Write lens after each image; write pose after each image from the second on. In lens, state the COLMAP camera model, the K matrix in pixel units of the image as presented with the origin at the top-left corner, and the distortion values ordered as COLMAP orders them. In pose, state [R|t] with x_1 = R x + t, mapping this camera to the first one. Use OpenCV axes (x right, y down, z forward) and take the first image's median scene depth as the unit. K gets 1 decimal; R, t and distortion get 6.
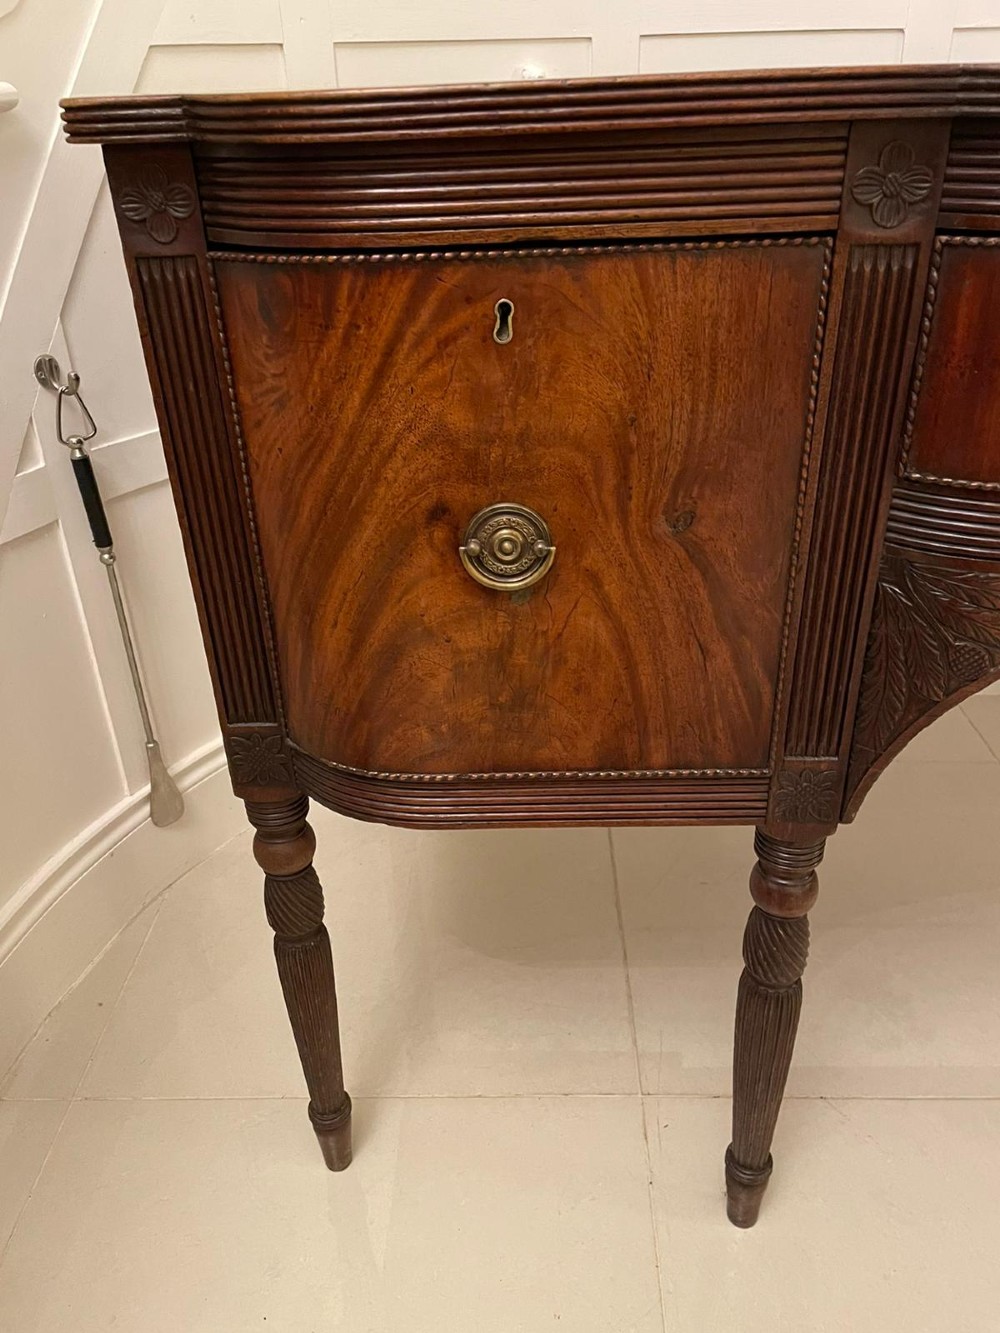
lens RADIAL K [[1016.4, 0, 500.0], [0, 1016.4, 666.5], [0, 0, 1]] dist [0.070254, -0.105481]
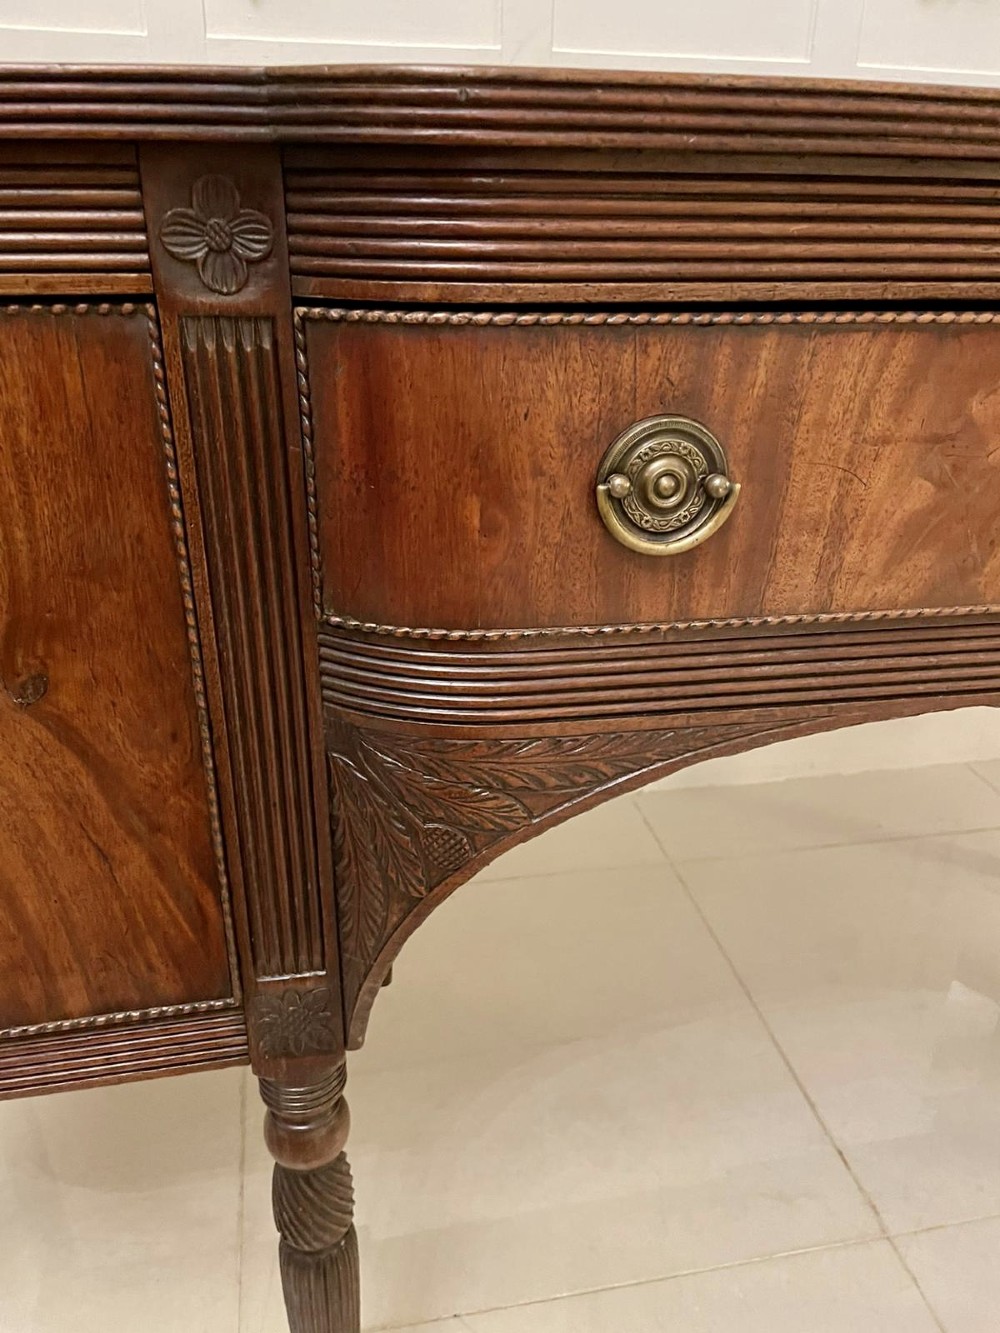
lens RADIAL K [[1022.5, 0, 498.2], [0, 1022.5, 677.5], [0, 0, 1]] dist [0.081989, -0.131608]
pose [[0.973356, -0.052287, 0.223258, 0.345377], [0.067707, 0.995779, -0.061974, -0.086580], [-0.219075, 0.075439, 0.972787, 0.236050]]
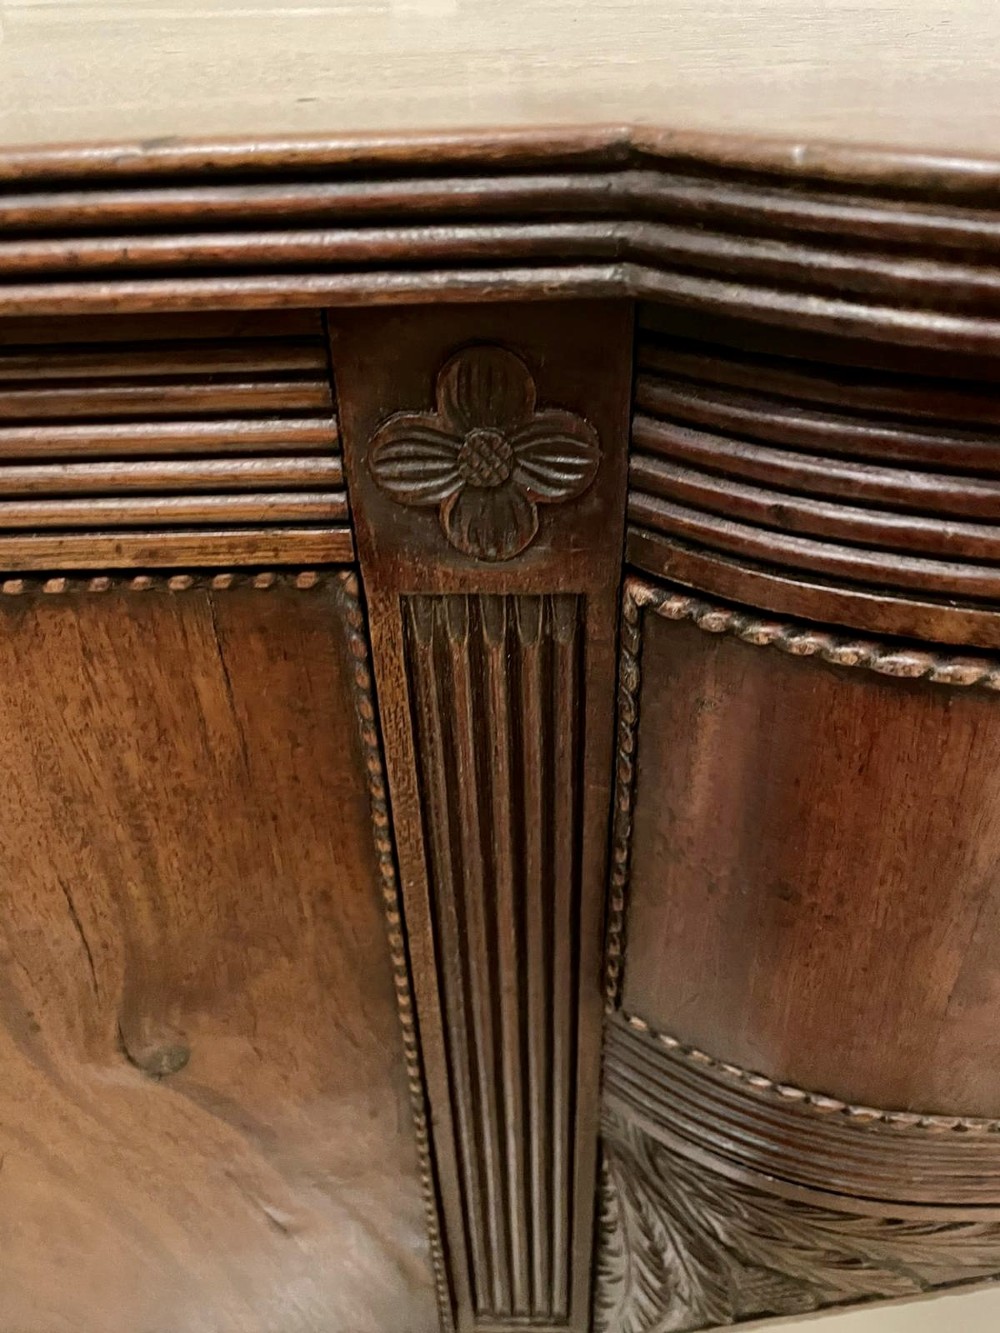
lens RADIAL K [[1016.4, 0, 500.0], [0, 1016.4, 666.5], [0, 0, 1]] dist [0.070254, -0.105481]
pose [[0.999437, -0.012254, 0.031236, 0.327987], [0.008616, 0.993436, 0.114064, -0.383368], [-0.032429, -0.113731, 0.992982, 0.569246]]
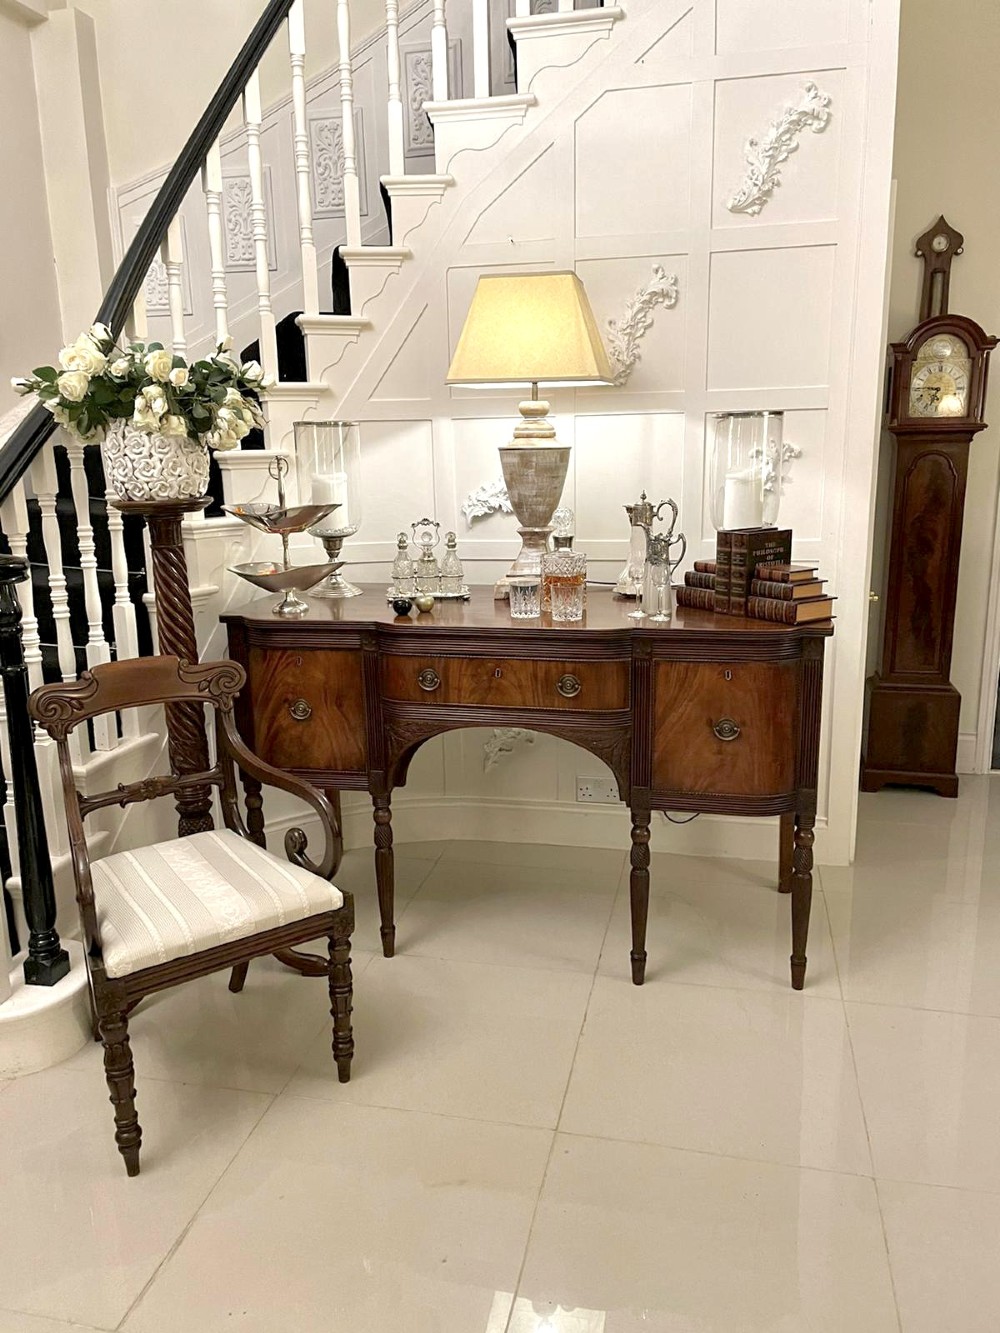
lens RADIAL K [[988.6, 0, 502.6], [0, 988.6, 662.7], [0, 0, 1]] dist [0.069819, -0.114817]
pose [[0.984026, 0.057371, -0.168525, 1.625186], [-0.102356, 0.956861, -0.271919, 0.789023], [0.145654, 0.284825, 0.947449, -3.073218]]
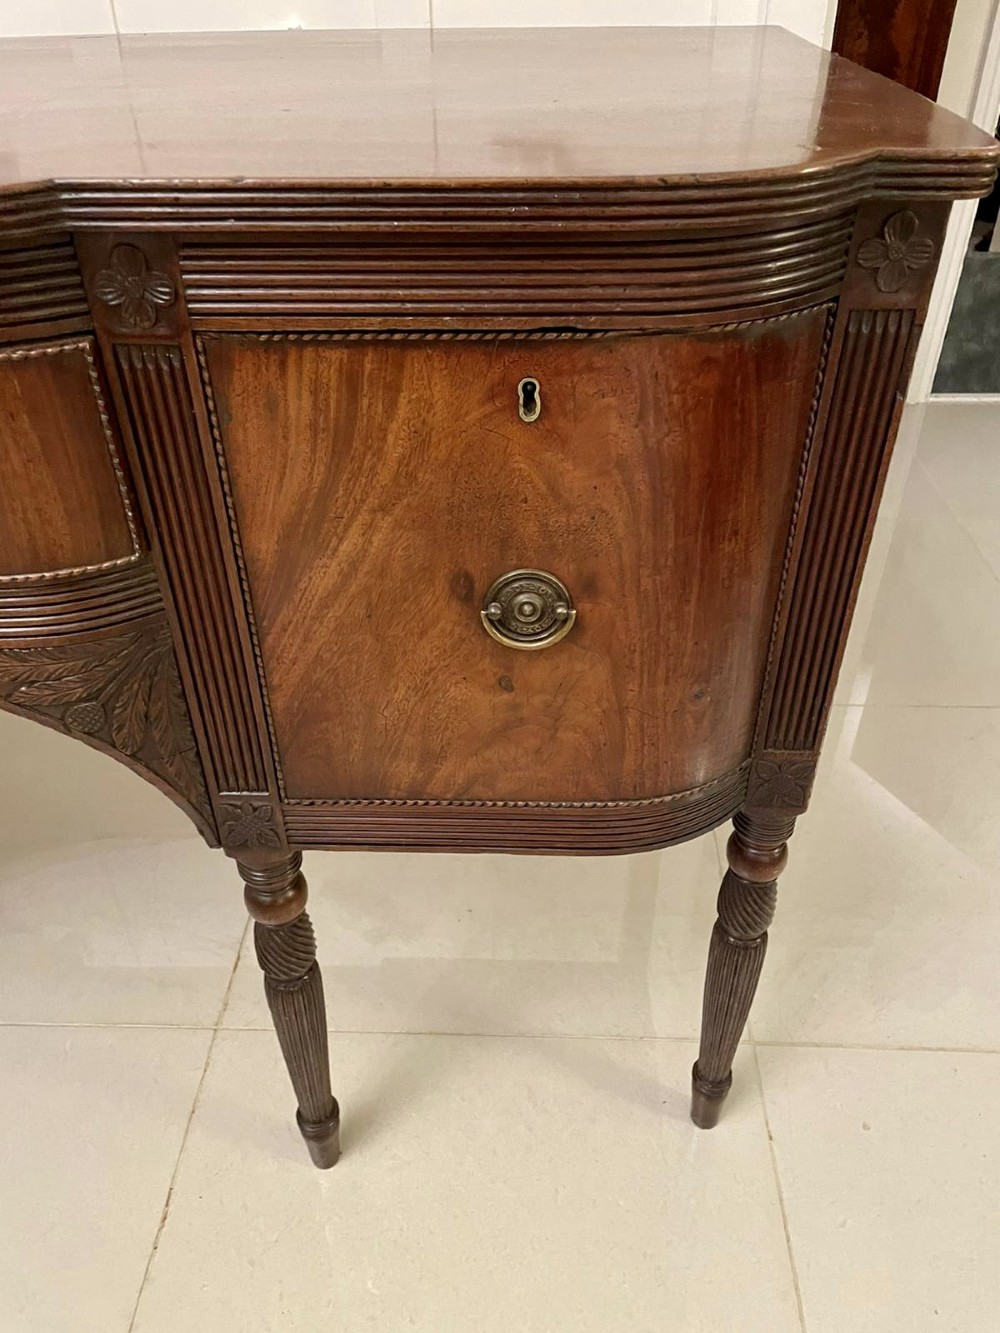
lens RADIAL K [[987.8, 0, 496.3], [0, 987.8, 672.1], [0, 0, 1]] dist [0.068142, -0.101135]
pose [[0.999640, 0.015364, 0.021995, 1.802813], [-0.017665, 0.993930, 0.108587, -0.188925], [-0.020193, -0.108936, 0.993844, -0.088934]]
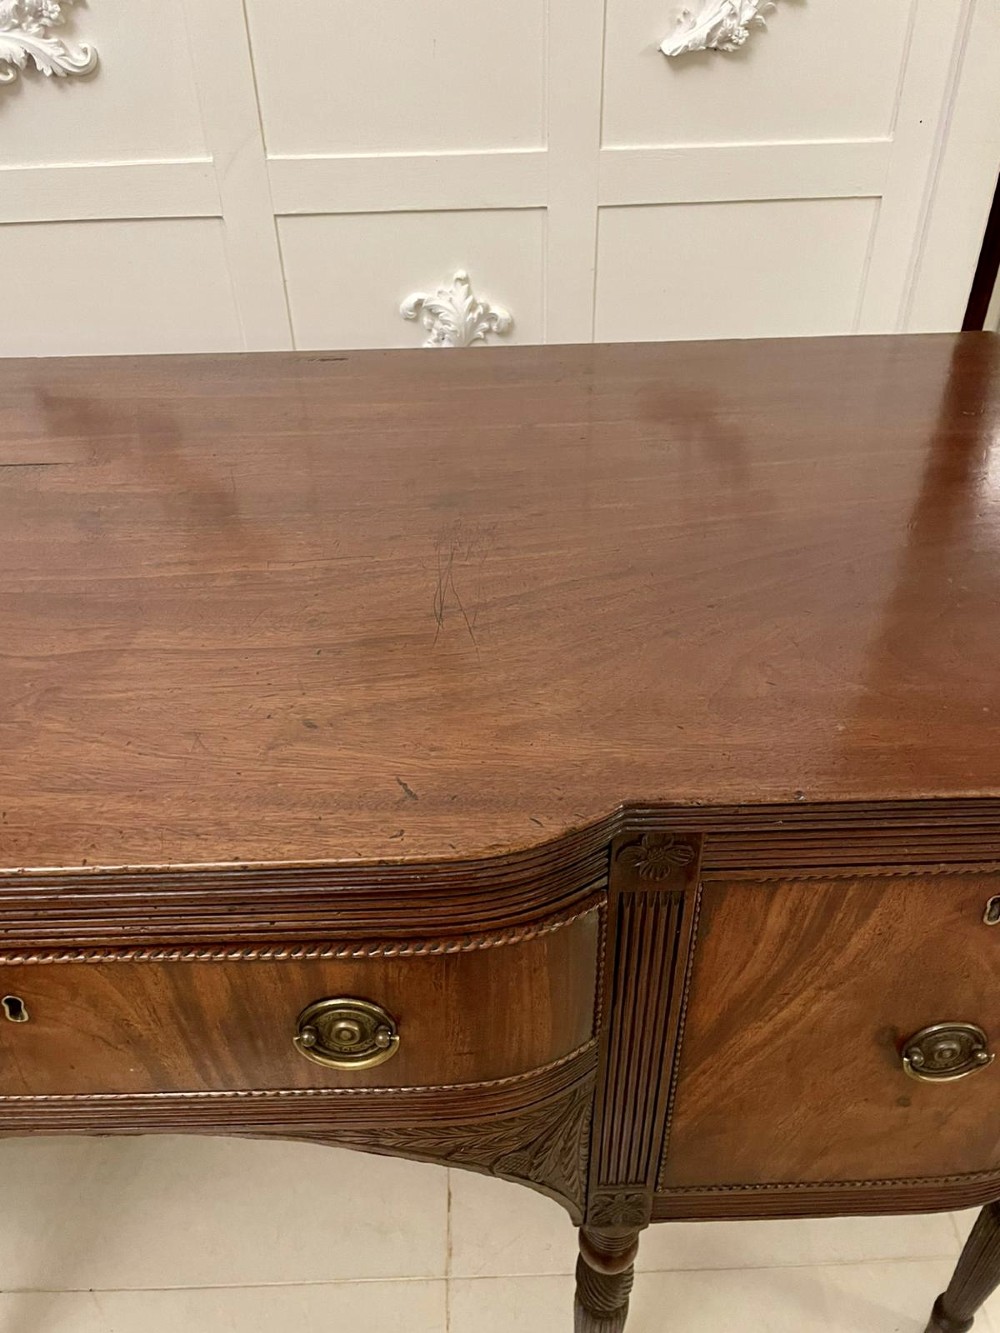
lens RADIAL K [[1016.4, 0, 500.0], [0, 1016.4, 666.5], [0, 0, 1]] dist [0.070254, -0.105481]
pose [[0.998174, -0.020415, 0.056855, 1.311125], [0.014171, 0.994036, 0.108129, -0.694878], [-0.058723, -0.107126, 0.992510, -0.092919]]
